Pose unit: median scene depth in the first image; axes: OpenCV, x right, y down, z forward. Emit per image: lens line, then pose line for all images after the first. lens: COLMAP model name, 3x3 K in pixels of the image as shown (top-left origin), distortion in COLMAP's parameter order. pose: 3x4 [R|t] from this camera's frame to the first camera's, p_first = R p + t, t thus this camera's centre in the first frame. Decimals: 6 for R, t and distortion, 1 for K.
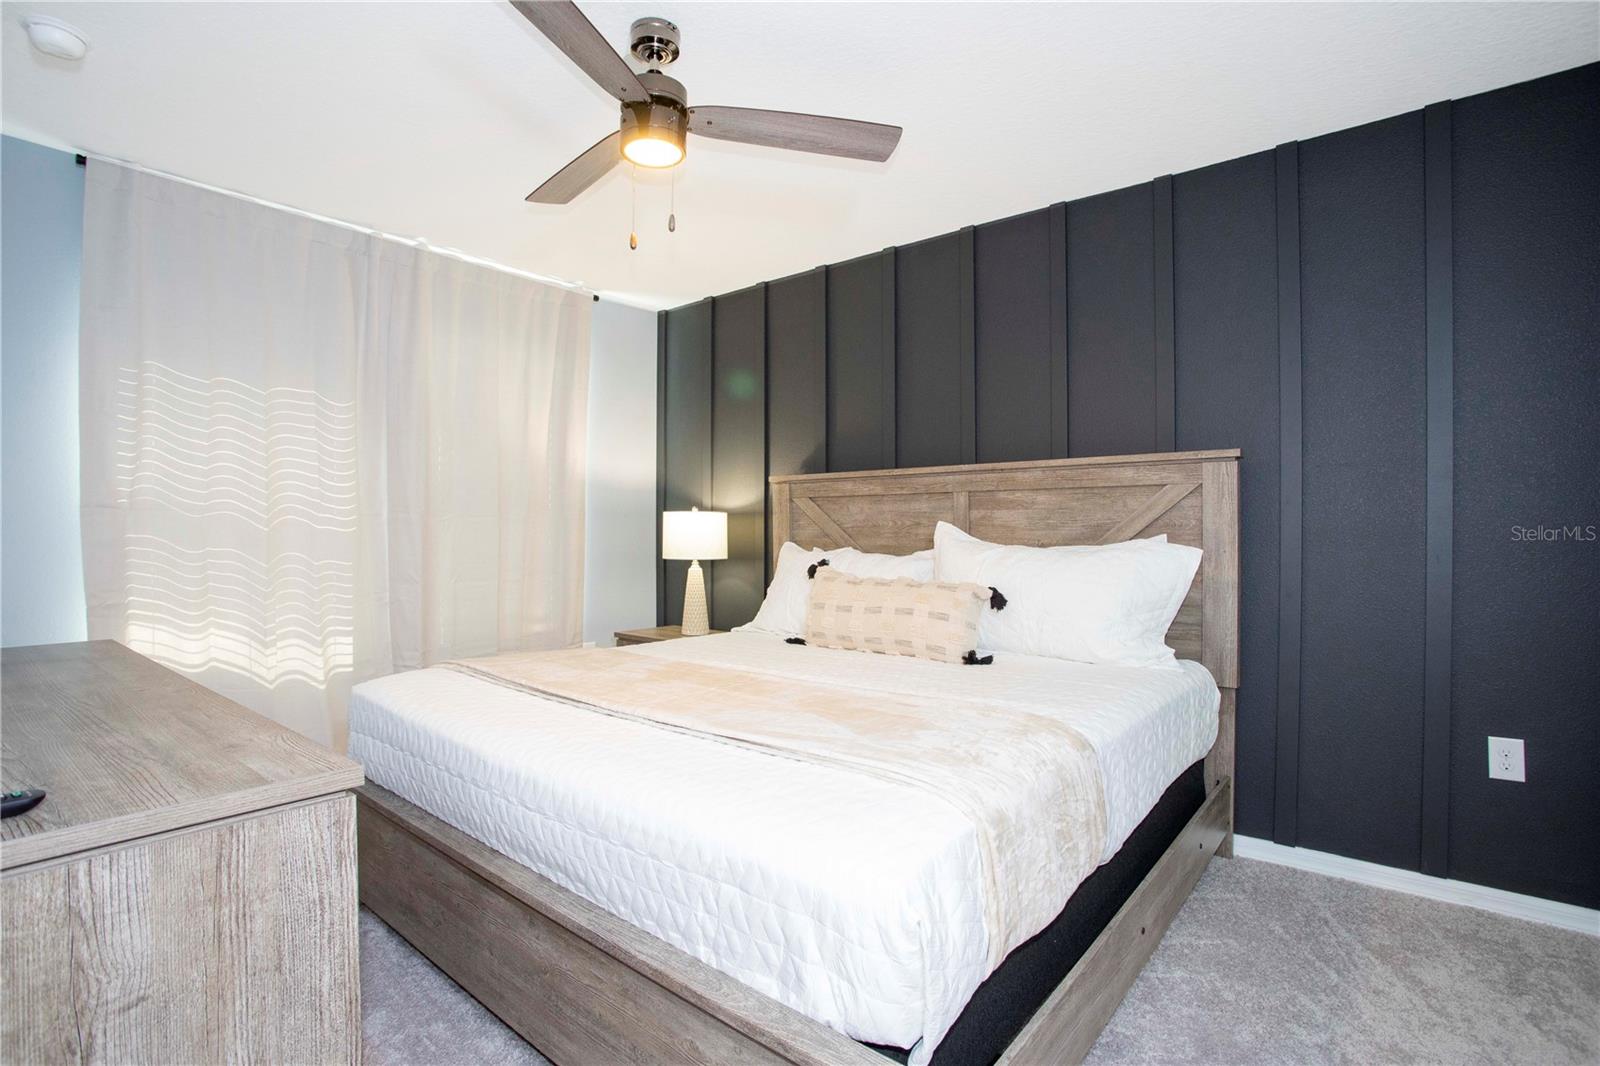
lens RADIAL K [[771.6, 0, 793.6], [0, 771.6, 532.9], [0, 0, 1]] dist [-0.027971, 0.006252]
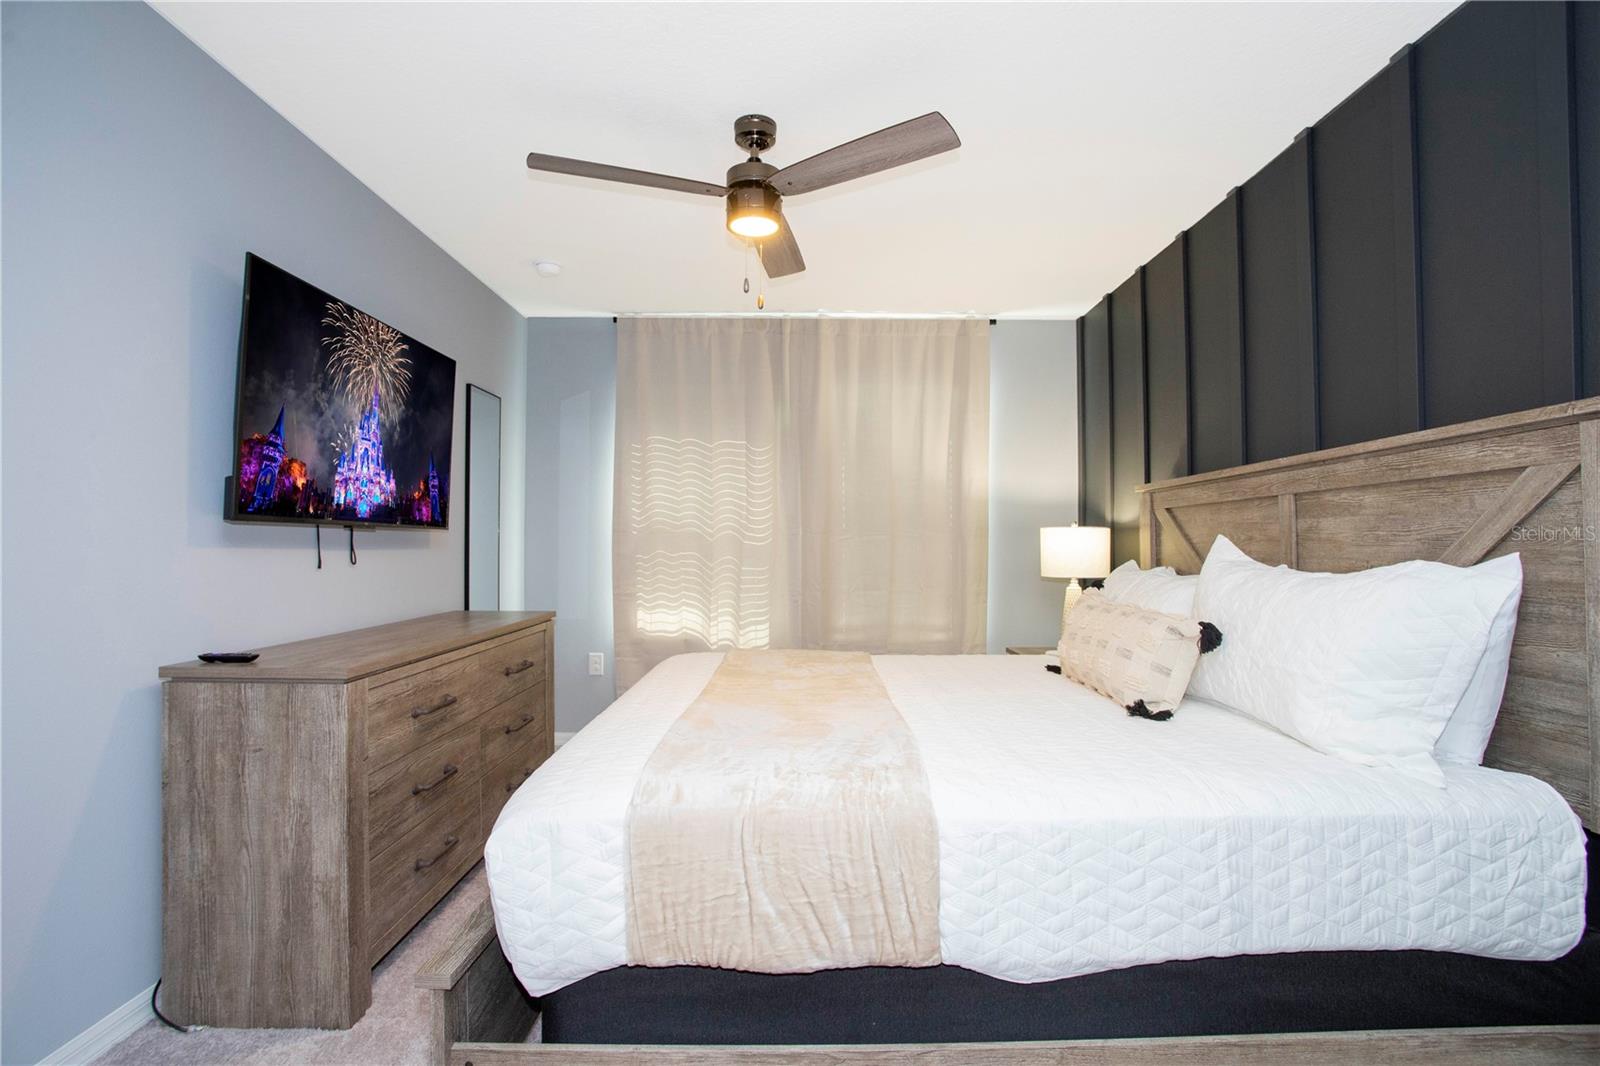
lens RADIAL K [[771.6, 0, 790.3], [0, 771.6, 540.4], [0, 0, 1]] dist [-0.027971, 0.006252]
pose [[0.649026, -0.005802, -0.760744, 0.500063], [-0.004079, 0.999930, -0.011106, 0.000587], [0.760755, 0.010311, 0.648957, 0.185746]]
